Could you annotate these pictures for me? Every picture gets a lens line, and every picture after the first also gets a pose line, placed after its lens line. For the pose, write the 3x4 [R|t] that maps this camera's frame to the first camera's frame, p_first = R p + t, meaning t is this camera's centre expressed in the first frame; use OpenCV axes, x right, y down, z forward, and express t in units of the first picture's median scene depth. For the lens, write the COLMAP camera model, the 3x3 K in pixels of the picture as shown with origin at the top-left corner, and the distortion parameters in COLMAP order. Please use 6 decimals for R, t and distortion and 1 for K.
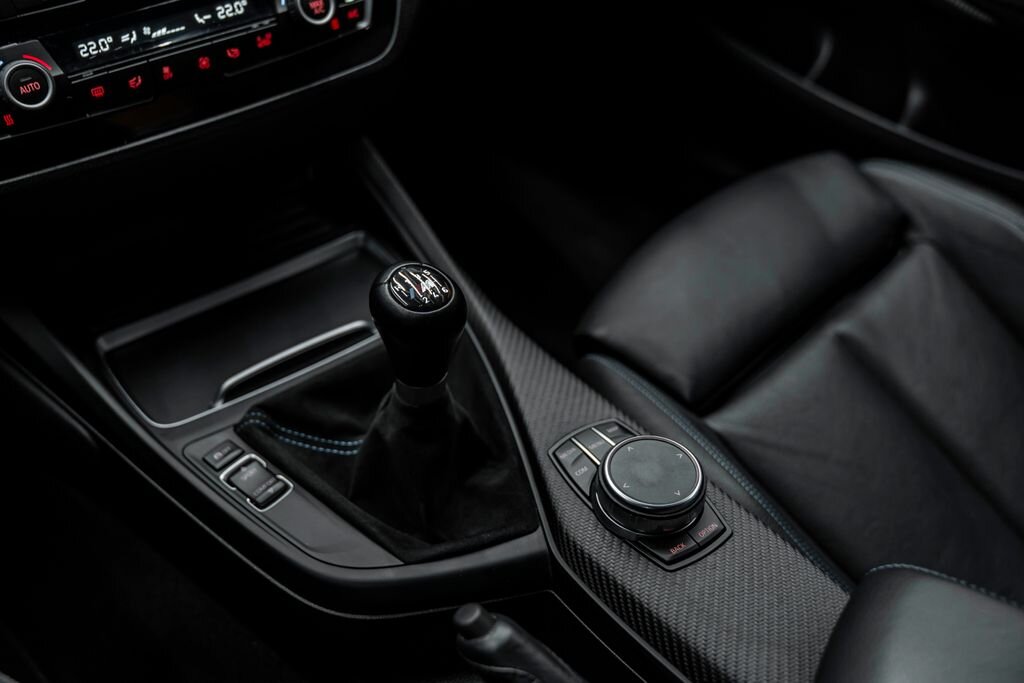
lens RADIAL K [[983.8, 0, 507.3], [0, 983.8, 343.9], [0, 0, 1]] dist [-0.001297, 0.000000]
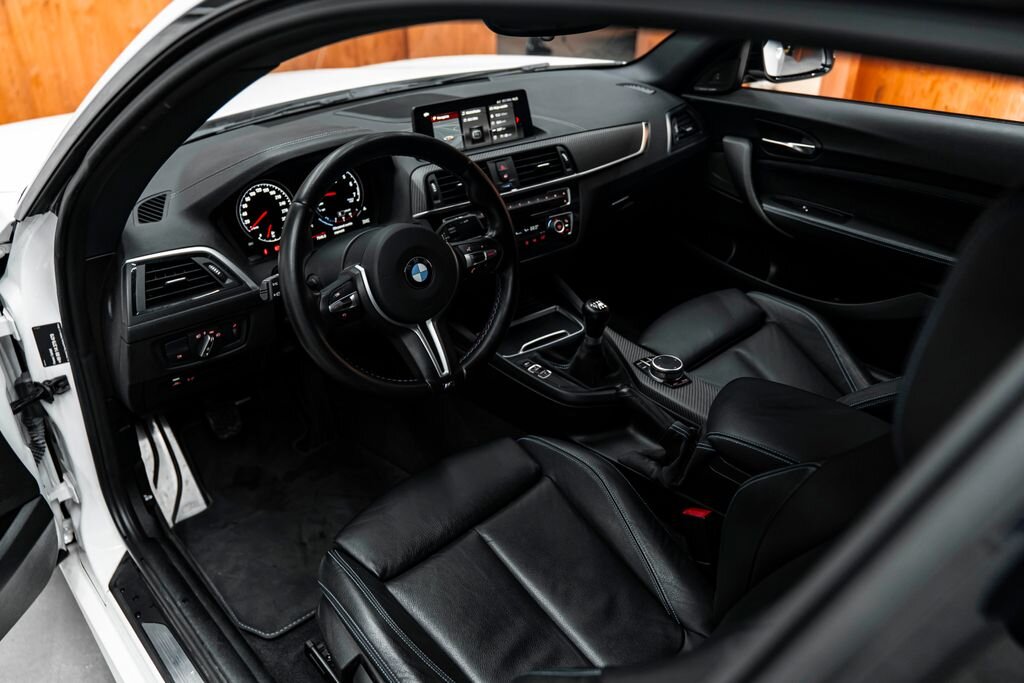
lens RADIAL K [[792.5, 0, 512.6], [0, 792.5, 338.3], [0, 0, 1]] dist [-0.015931, -0.000682]
pose [[0.999456, 0.020999, -0.025412, -0.278338], [-0.025638, 0.979712, -0.198764, 0.541247], [0.020722, 0.199307, 0.979718, -1.496615]]
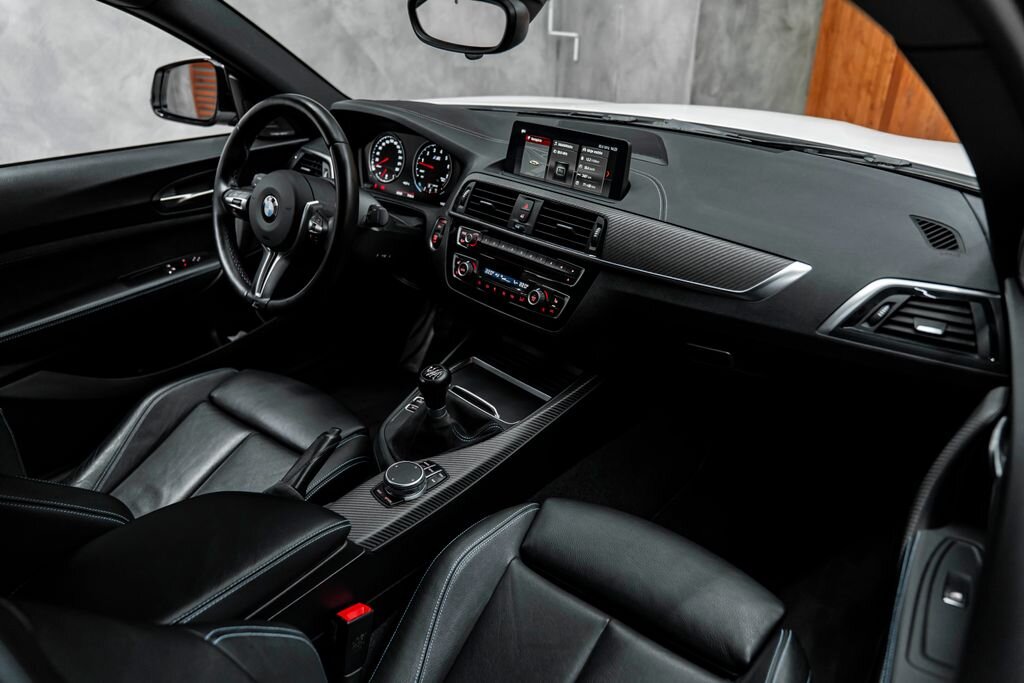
lens RADIAL K [[707.2, 0, 513.9], [0, 707.2, 337.8], [0, 0, 1]] dist [-0.030186, -0.000533]
pose [[0.129782, 0.470915, -0.872580, 1.535873], [-0.652817, 0.702958, 0.282277, -0.785857], [0.746315, 0.533000, 0.398653, 0.264076]]
